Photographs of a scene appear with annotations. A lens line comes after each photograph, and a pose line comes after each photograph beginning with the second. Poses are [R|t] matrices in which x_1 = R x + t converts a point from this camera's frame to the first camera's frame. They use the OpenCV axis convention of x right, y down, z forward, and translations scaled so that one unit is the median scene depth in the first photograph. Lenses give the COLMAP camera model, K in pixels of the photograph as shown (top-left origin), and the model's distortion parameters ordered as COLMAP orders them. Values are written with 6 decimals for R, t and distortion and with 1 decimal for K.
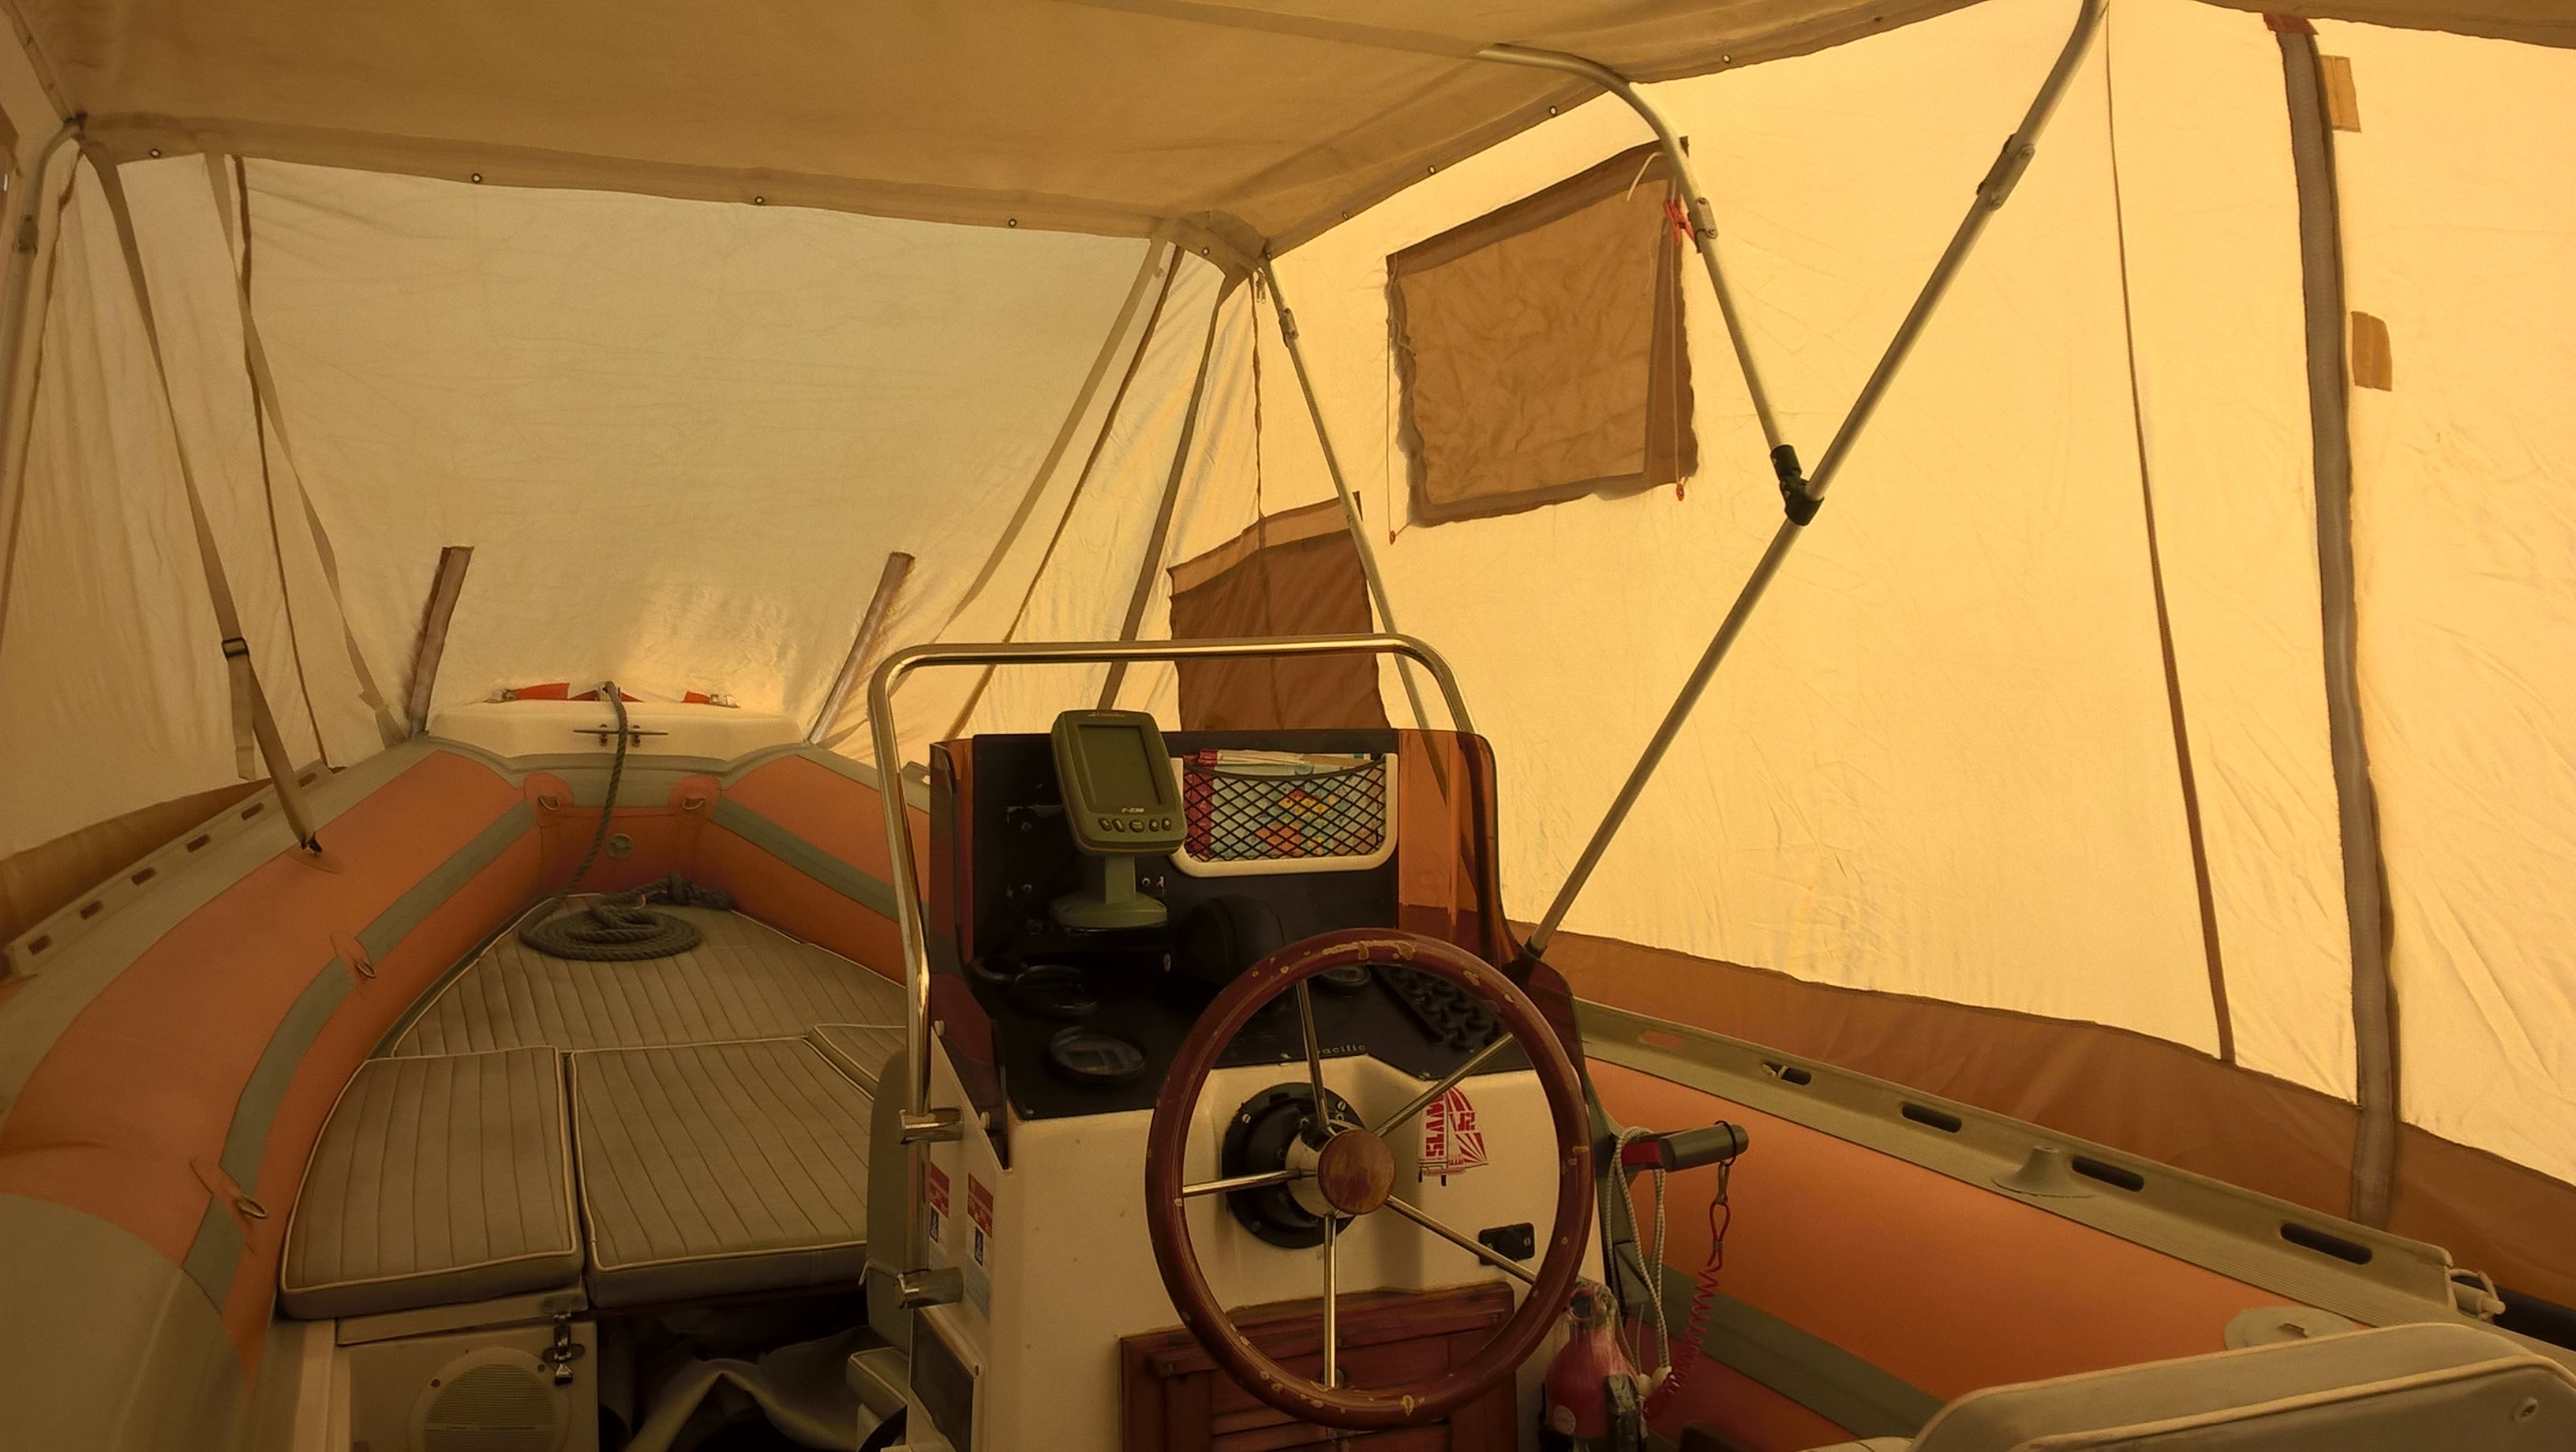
lens RADIAL K [[2129.7, 0, 1292.6], [0, 2129.7, 710.0], [0, 0, 1]] dist [0.091506, -0.144560]
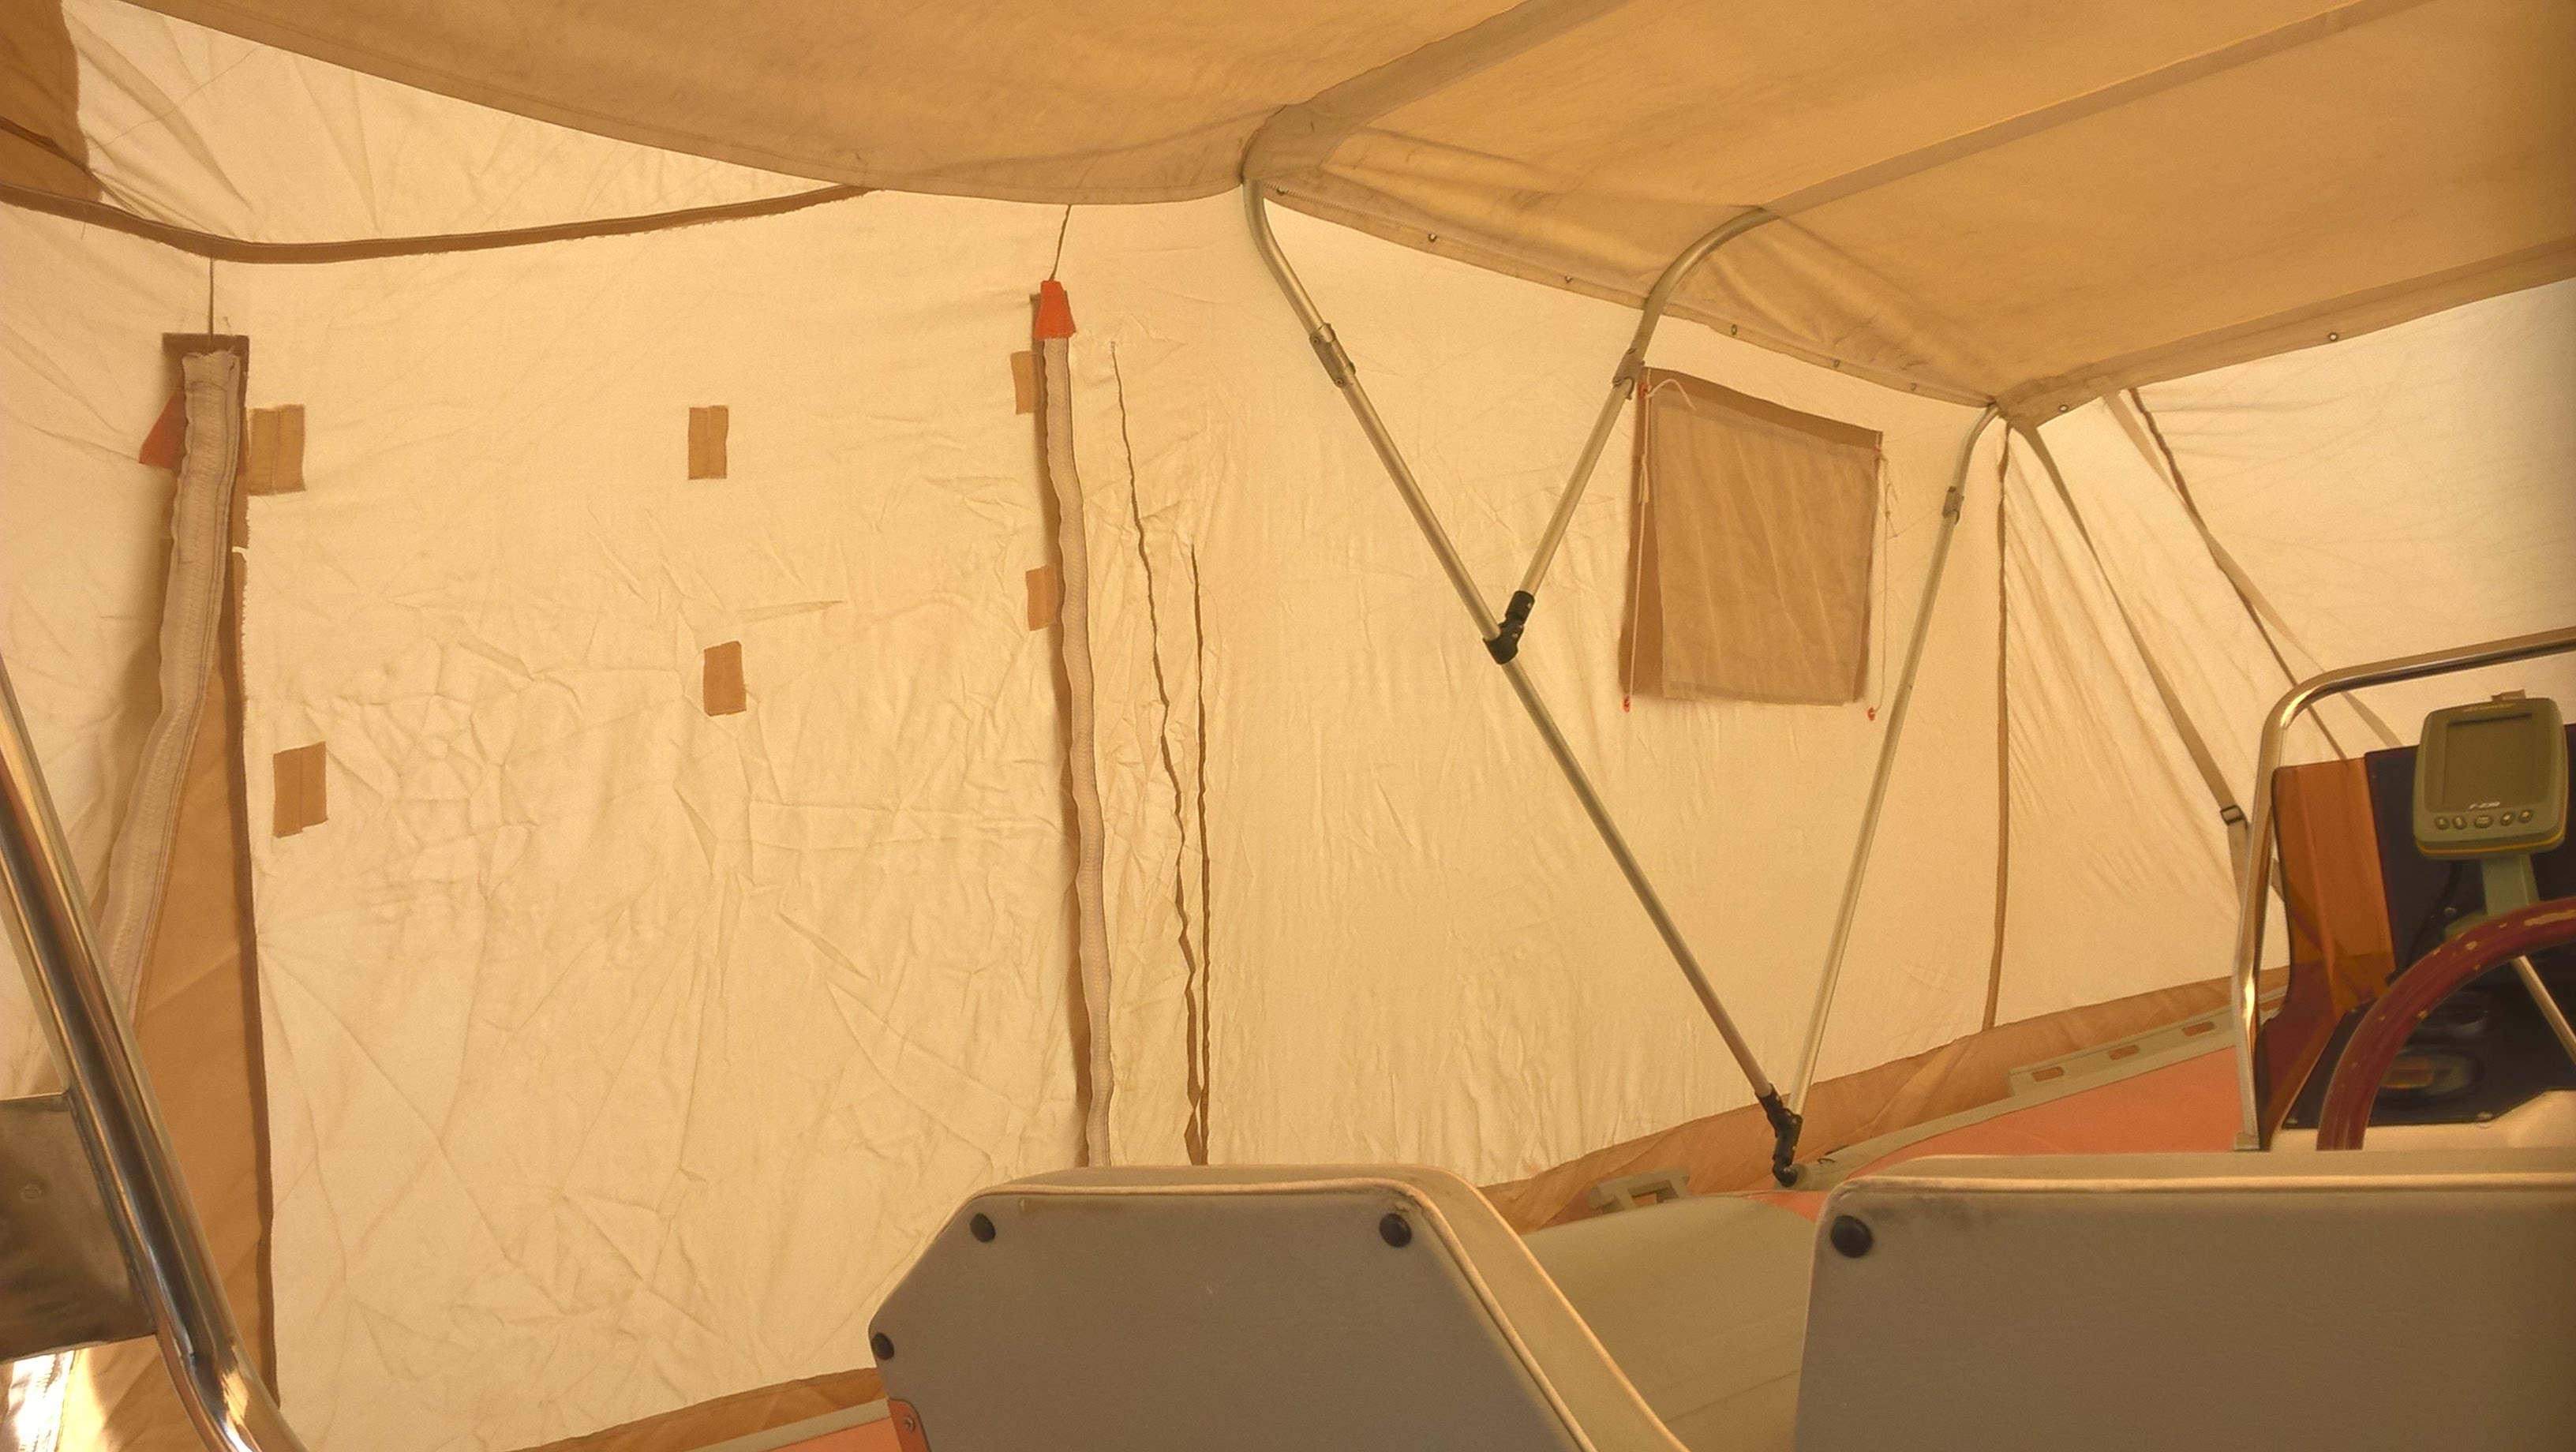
lens RADIAL K [[2129.7, 0, 1262.0], [0, 2129.7, 715.3], [0, 0, 1]] dist [0.091506, -0.144560]
pose [[0.404959, -0.169843, -0.898422, 0.350702], [0.051181, 0.985266, -0.163191, 0.086112], [0.912901, 0.020104, 0.407685, 0.111650]]
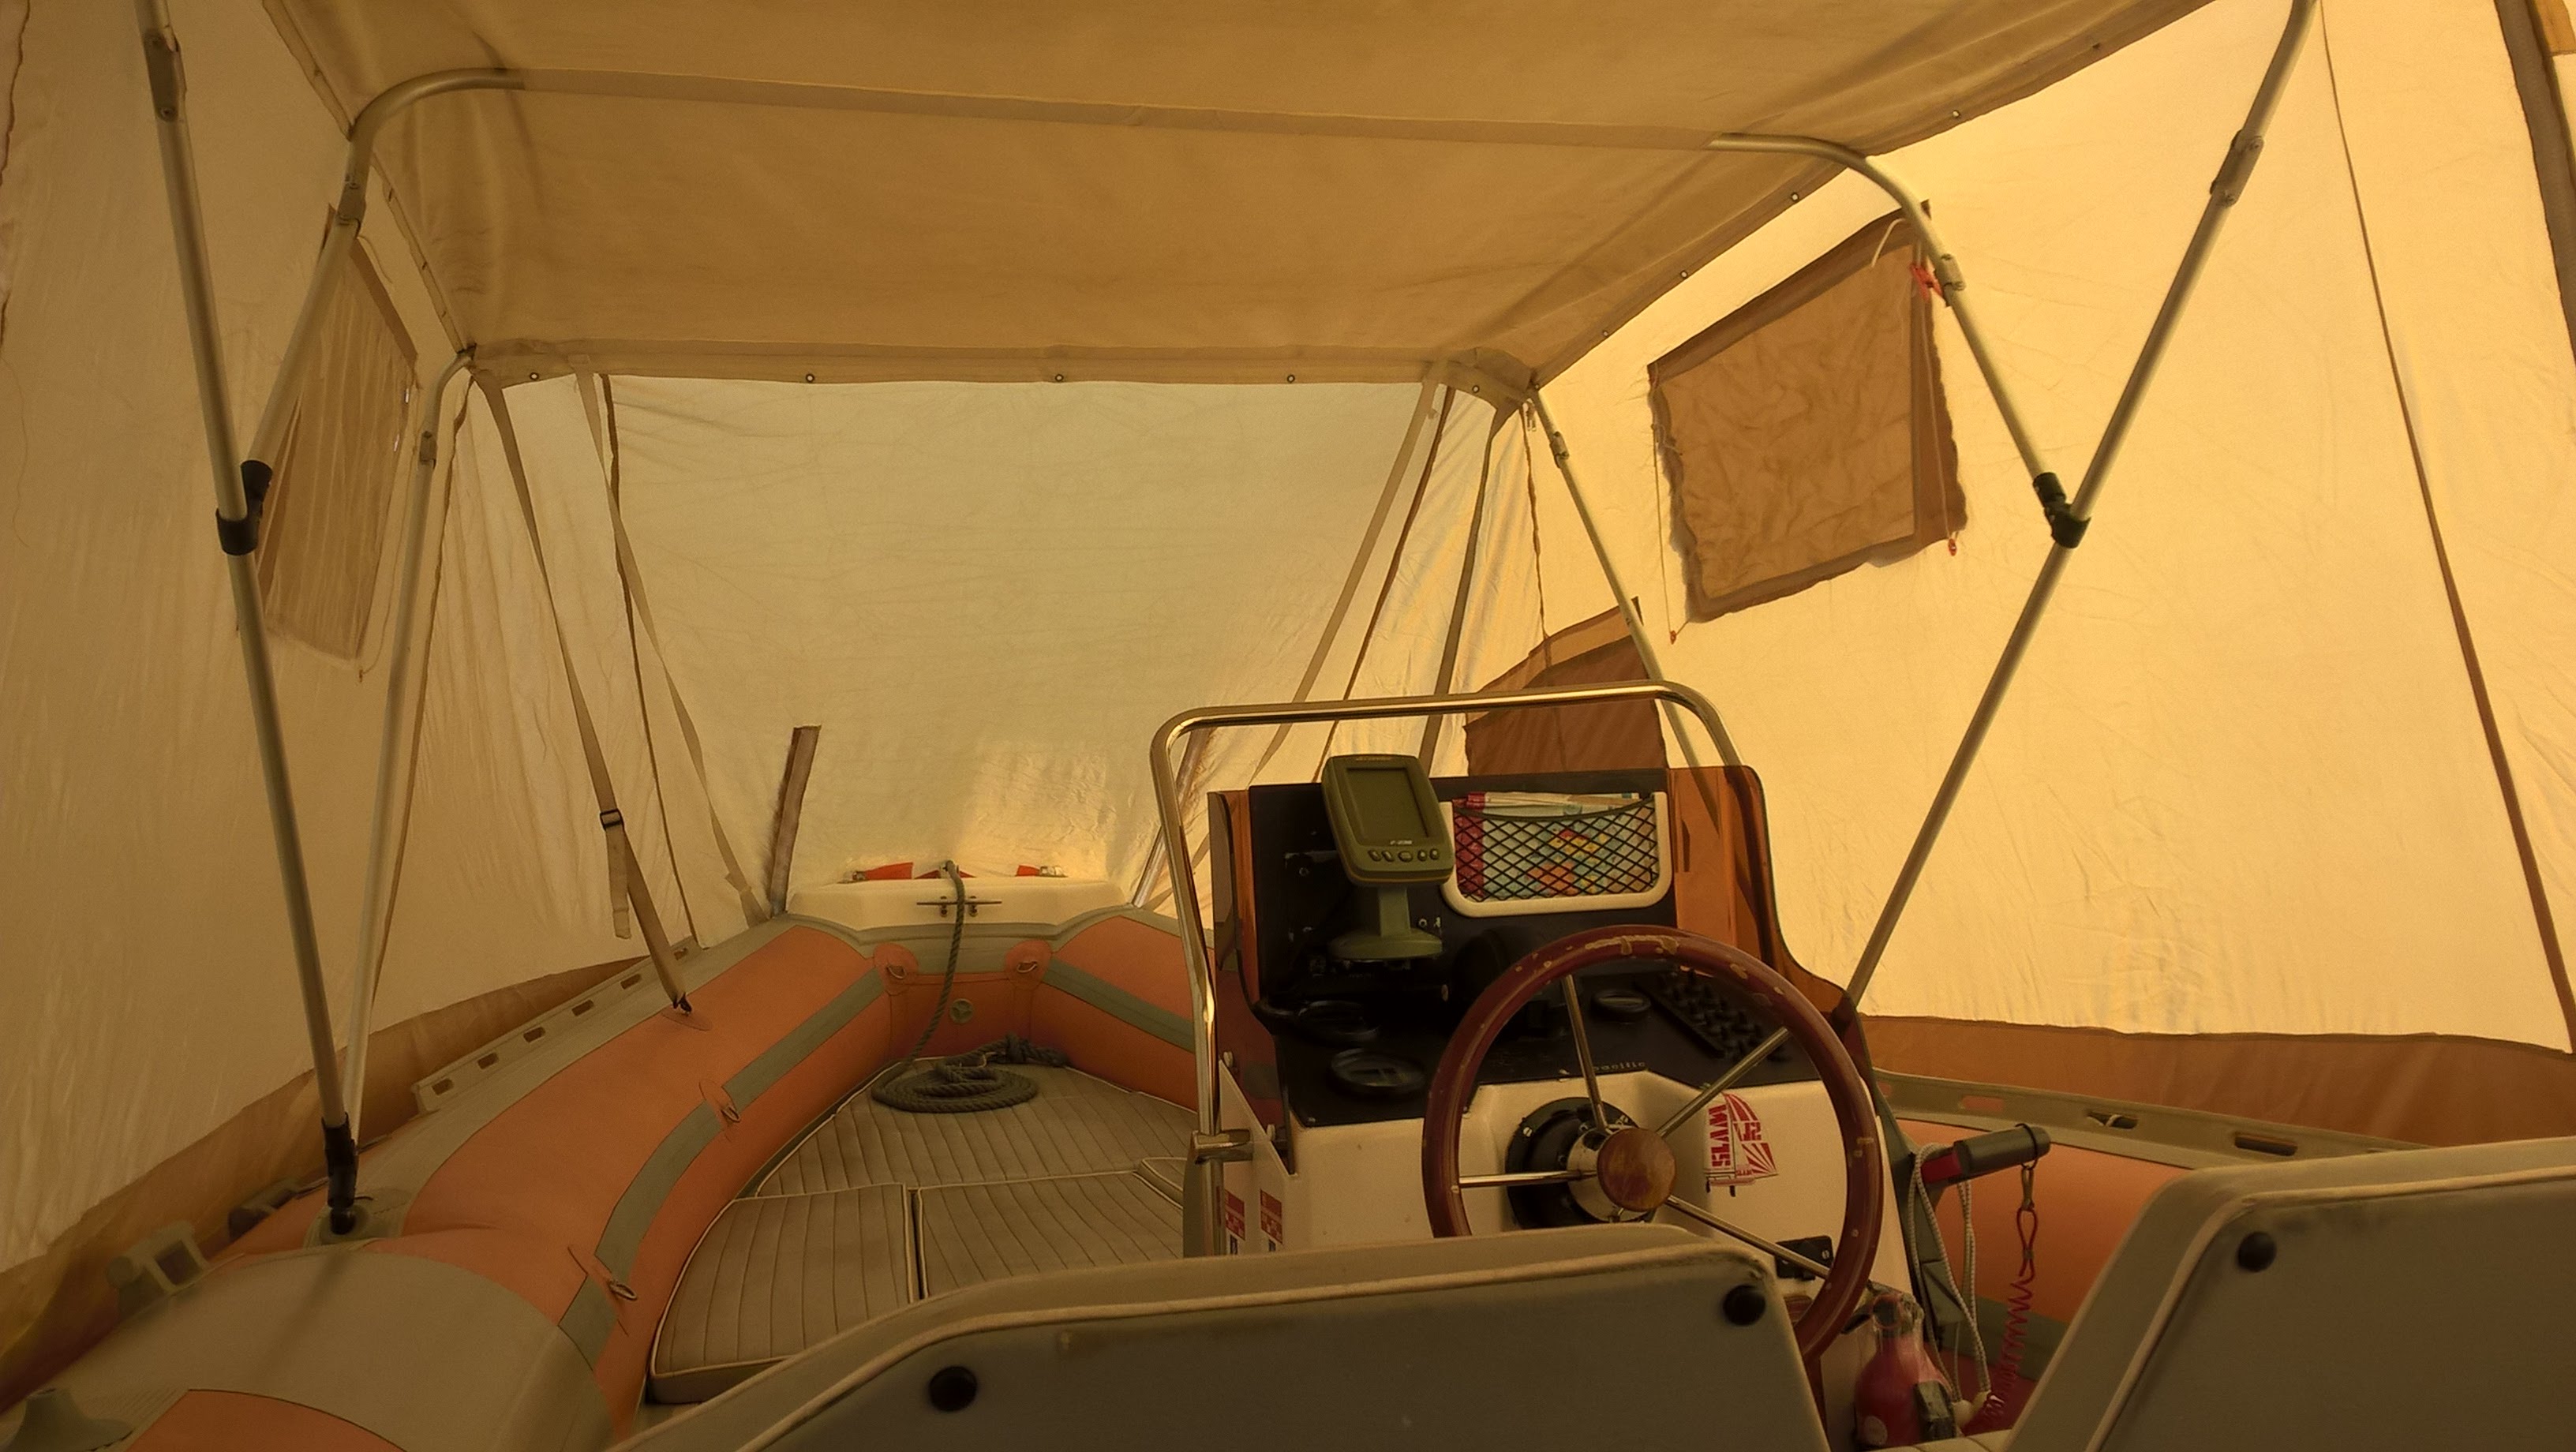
lens RADIAL K [[2129.7, 0, 1293.1], [0, 2129.7, 713.9], [0, 0, 1]] dist [0.091506, -0.144560]
pose [[0.985942, -0.068264, -0.152509, 0.023407], [0.051701, 0.992581, -0.110046, 0.063468], [0.158889, 0.100614, 0.982156, -0.022158]]
